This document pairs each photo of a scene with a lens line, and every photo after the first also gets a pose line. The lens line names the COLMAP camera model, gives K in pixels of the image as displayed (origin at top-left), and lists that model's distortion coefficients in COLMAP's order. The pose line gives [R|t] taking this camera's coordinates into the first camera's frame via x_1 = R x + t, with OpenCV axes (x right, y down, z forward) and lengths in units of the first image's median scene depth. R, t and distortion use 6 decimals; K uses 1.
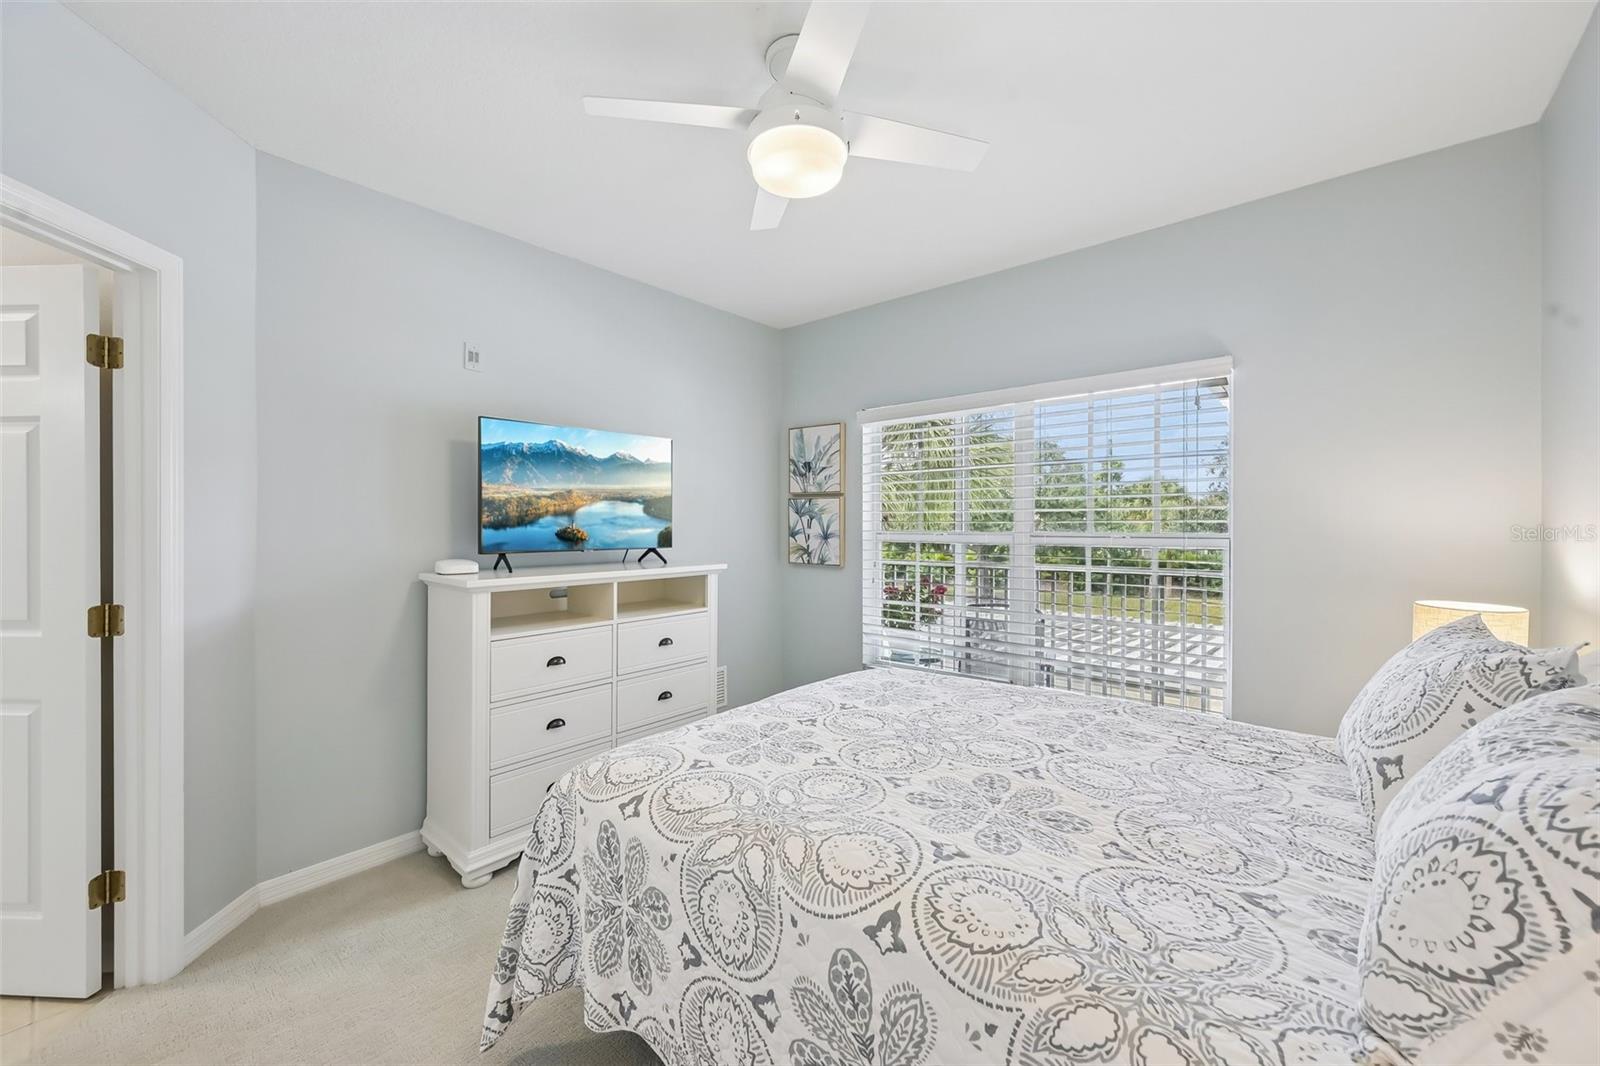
lens RADIAL K [[639.9, 0, 801.4], [0, 639.9, 527.8], [0, 0, 1]] dist [-0.000160, 0.000089]
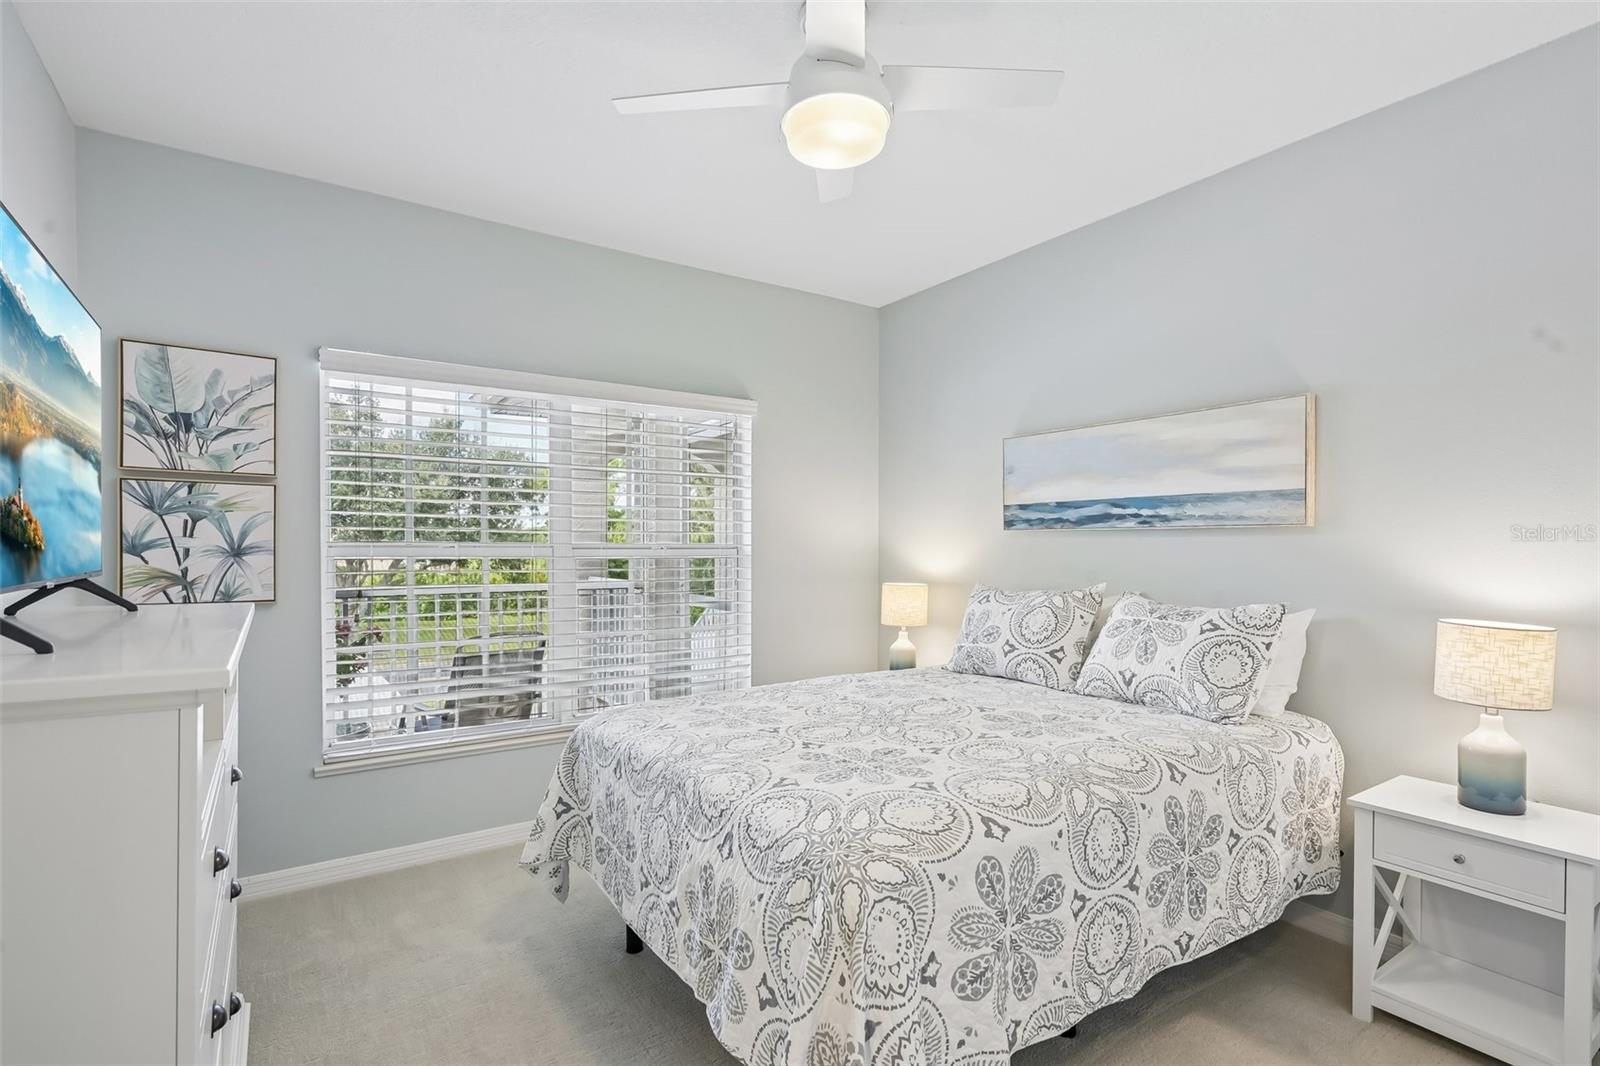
lens RADIAL K [[760.7, 0, 808.7], [0, 760.7, 560.3], [0, 0, 1]] dist [-0.001953, -0.000057]
pose [[0.253911, -0.015093, 0.967110, -0.490744], [0.001269, 0.999883, 0.015272, 0.011635], [-0.967227, -0.002650, 0.253900, 0.347452]]
